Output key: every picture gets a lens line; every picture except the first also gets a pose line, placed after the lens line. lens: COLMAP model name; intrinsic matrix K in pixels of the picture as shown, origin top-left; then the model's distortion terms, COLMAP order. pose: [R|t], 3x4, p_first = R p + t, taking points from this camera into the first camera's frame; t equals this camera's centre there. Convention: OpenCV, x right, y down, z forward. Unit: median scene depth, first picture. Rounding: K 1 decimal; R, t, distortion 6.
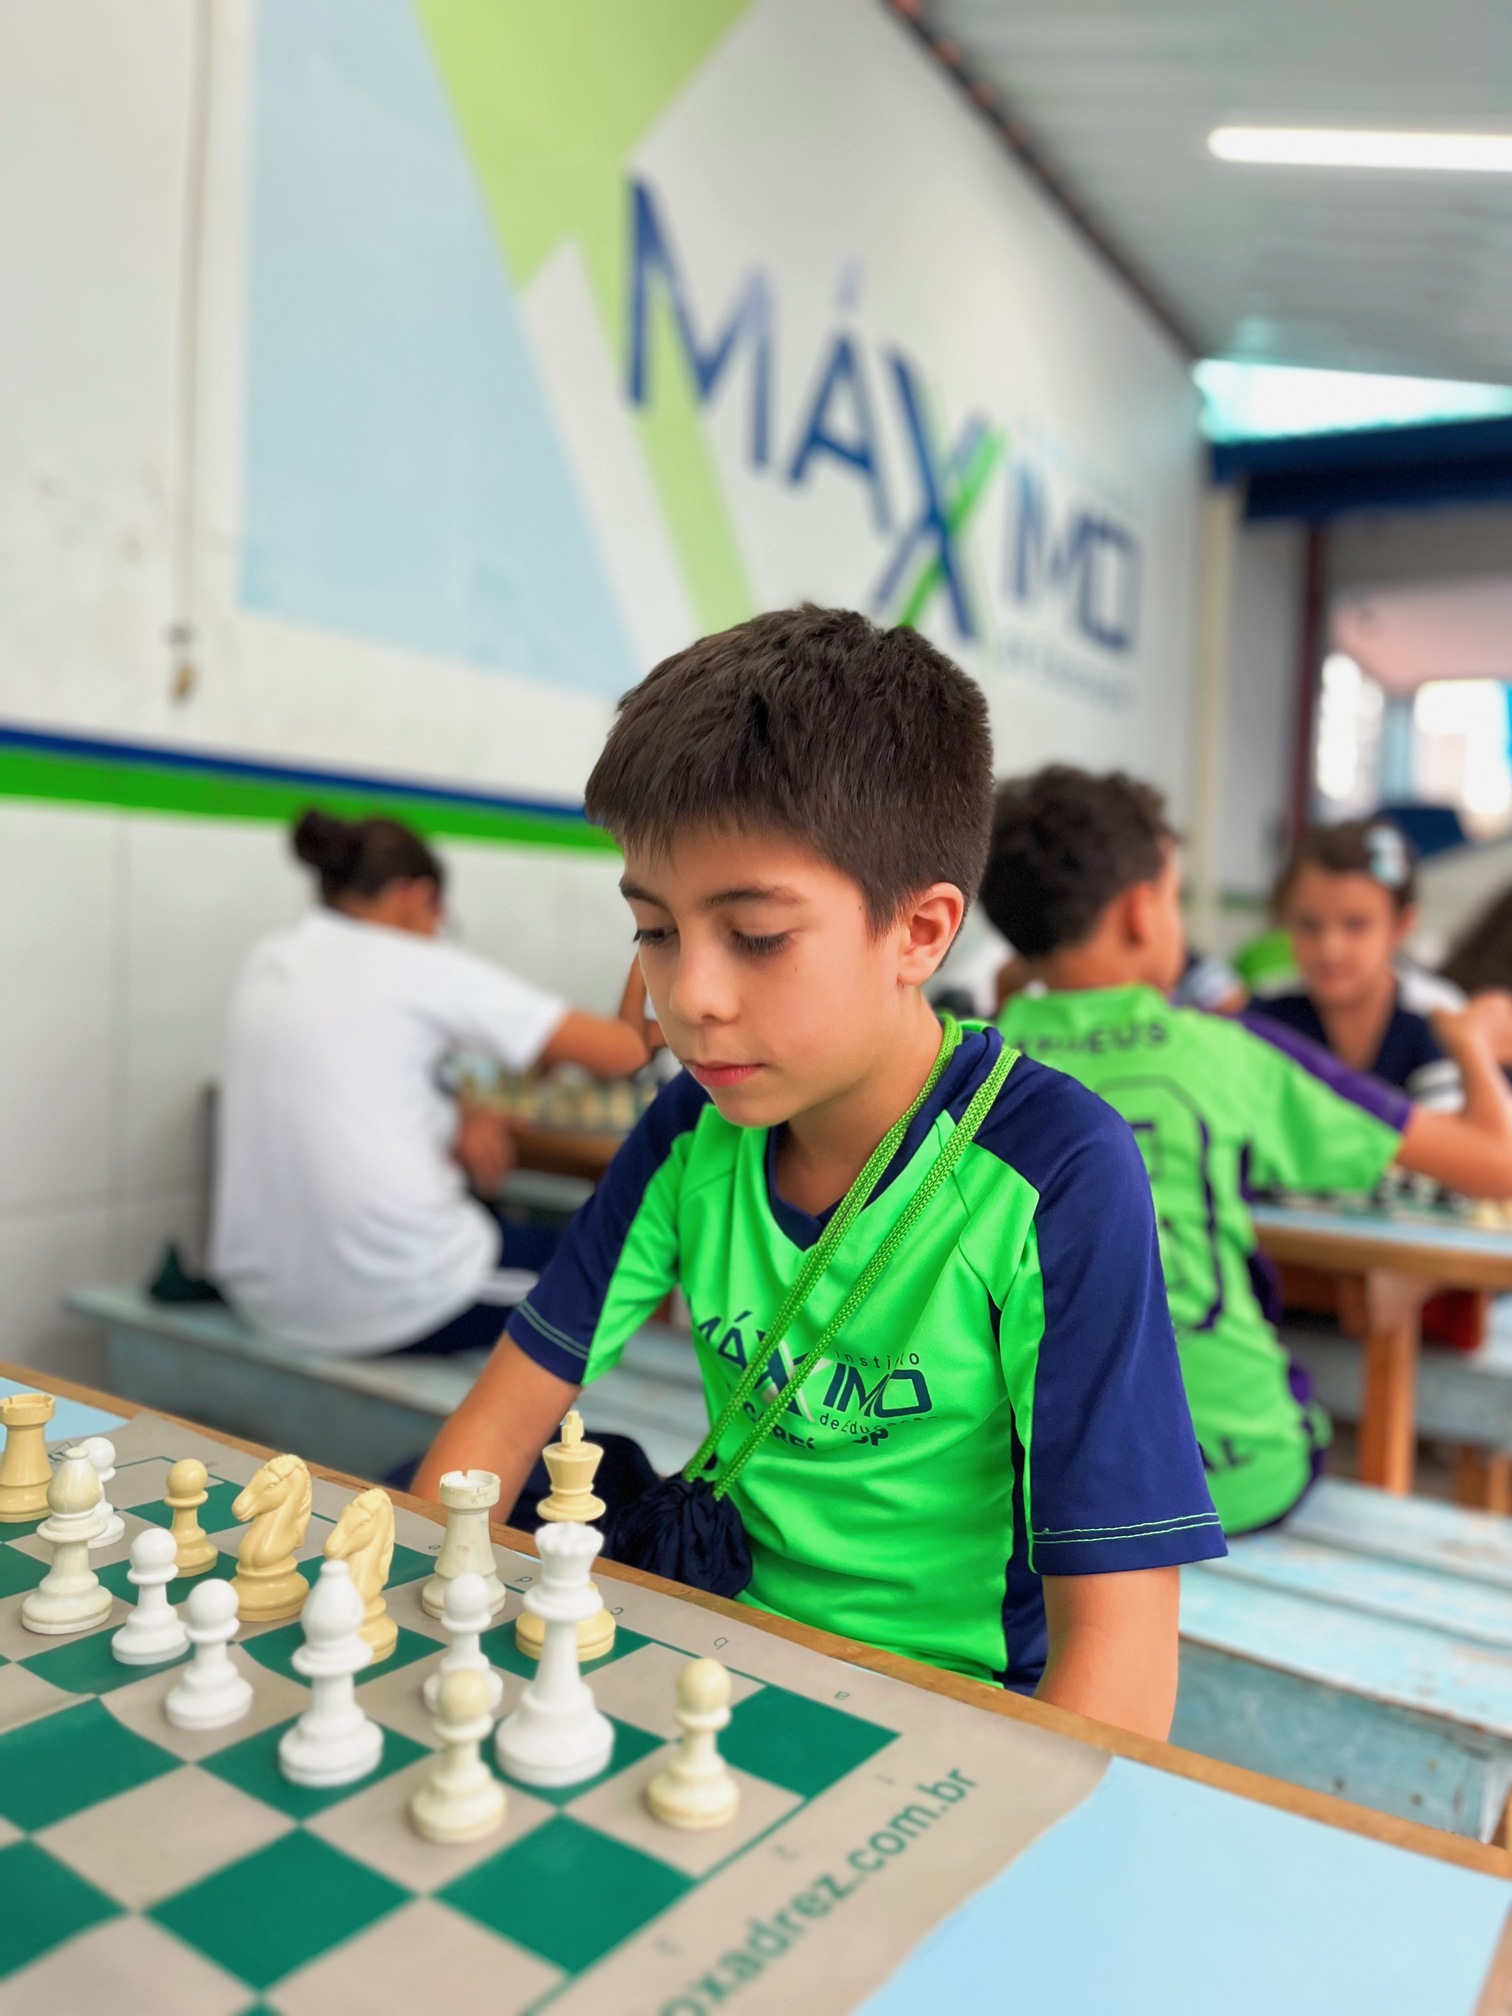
lens RADIAL K [[1522.8, 0, 755.0], [0, 1522.8, 1006.1], [0, 0, 1]] dist [0.013908, -0.013976]
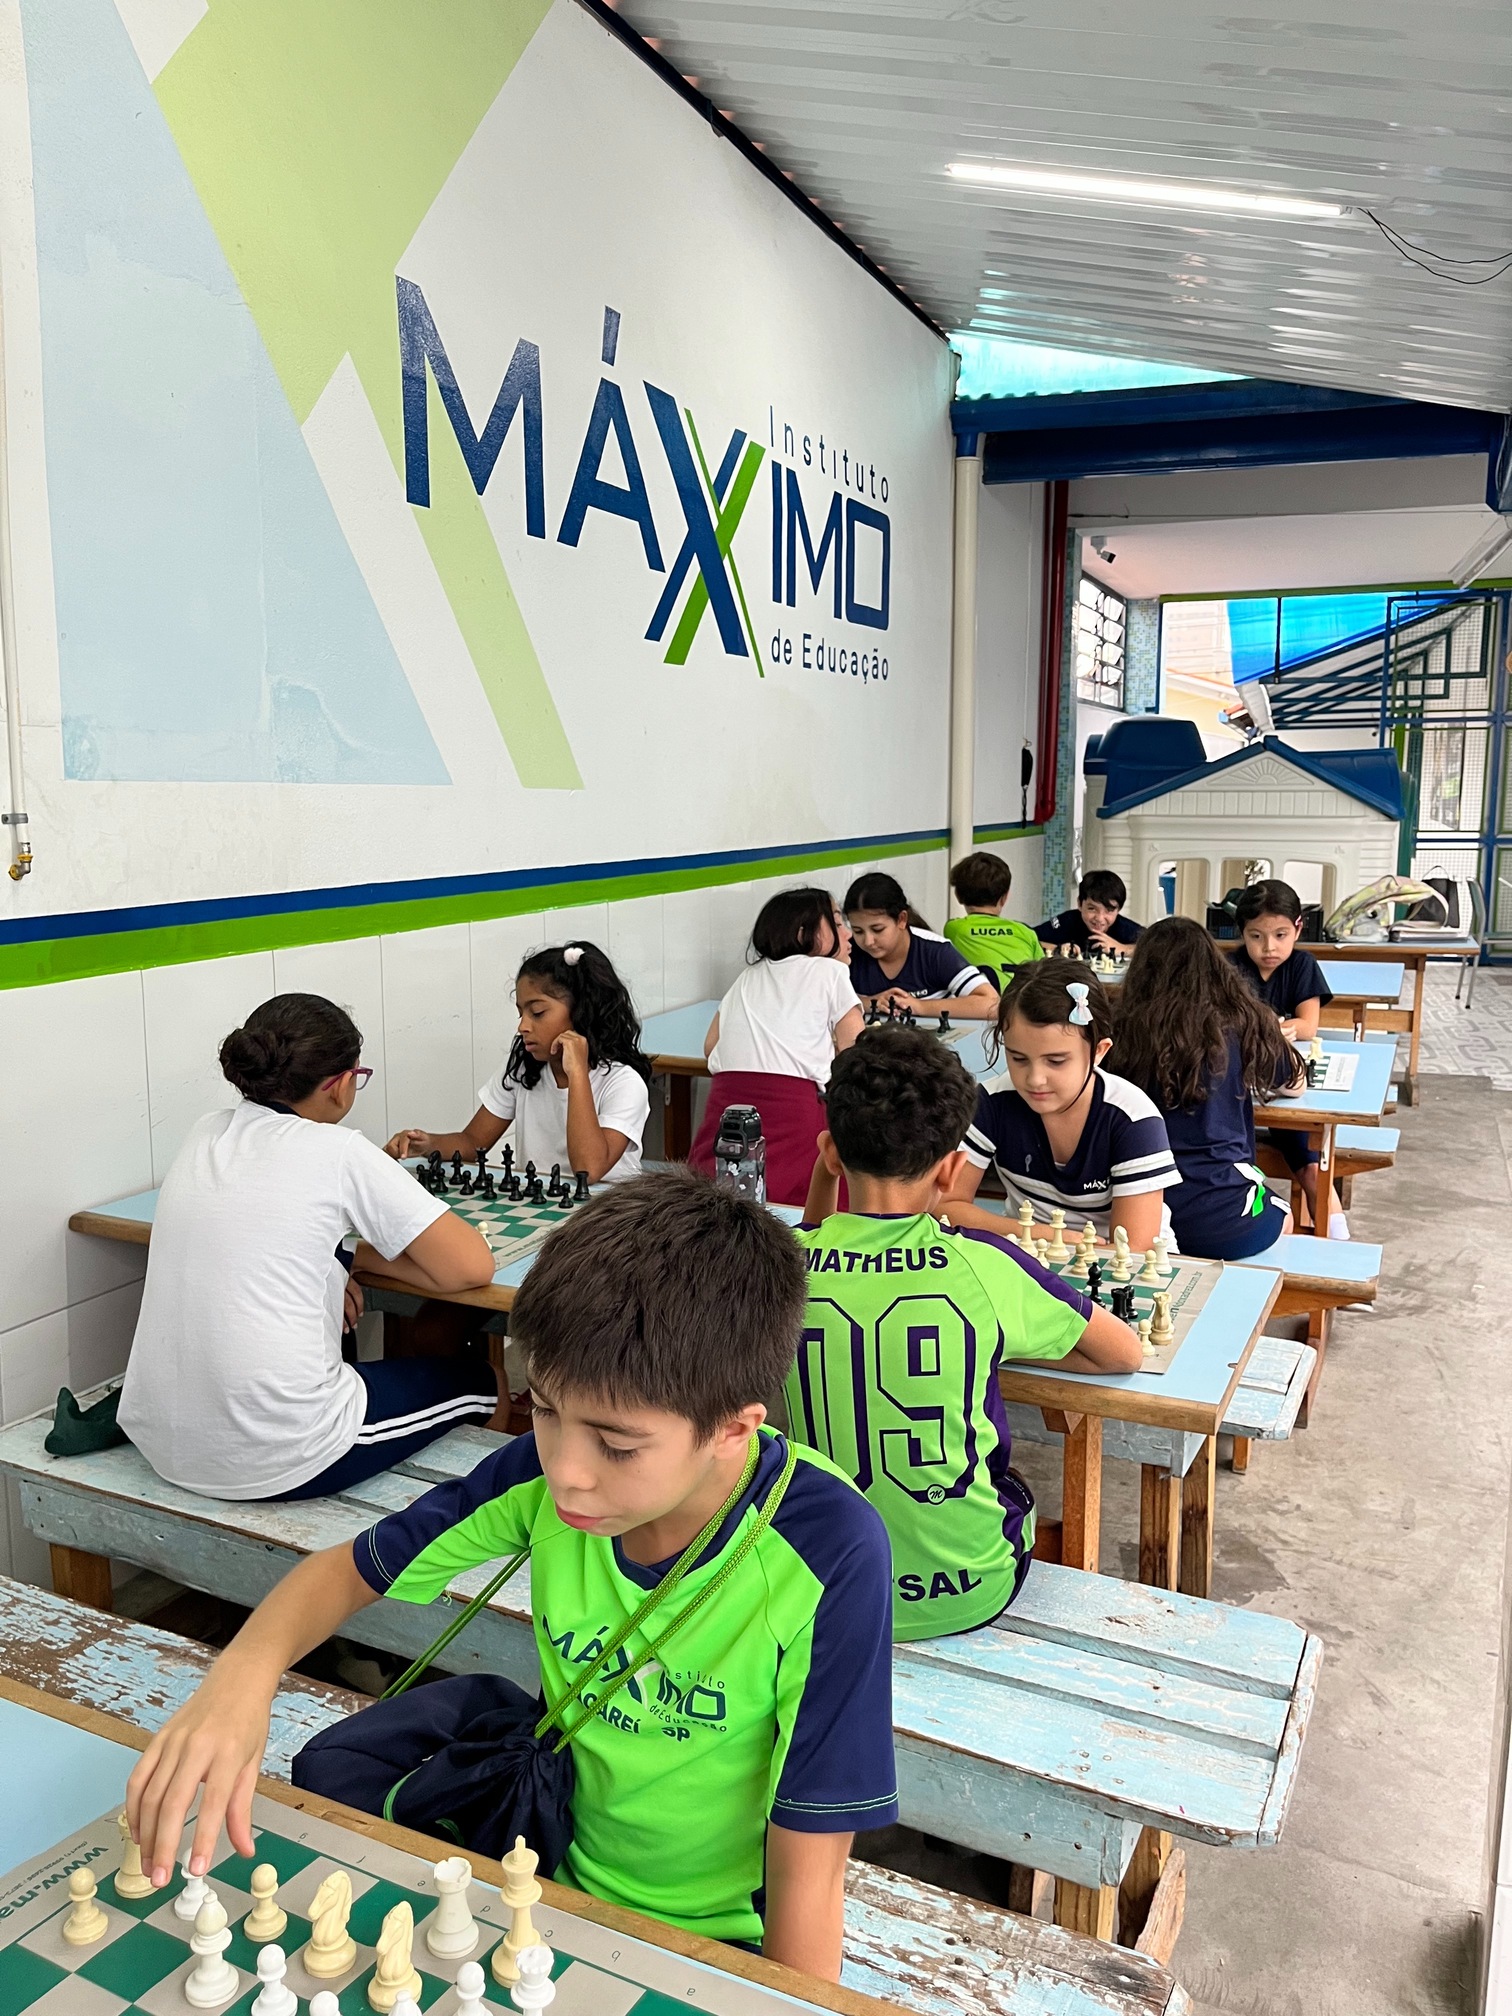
lens RADIAL K [[1522.8, 0, 752.0], [0, 1522.8, 995.5], [0, 0, 1]] dist [0.013908, -0.013976]
pose [[0.989532, -0.054349, 0.133689, -0.007107], [0.041214, 0.994220, 0.099133, -0.128643], [-0.138304, -0.092585, 0.986053, -0.092209]]
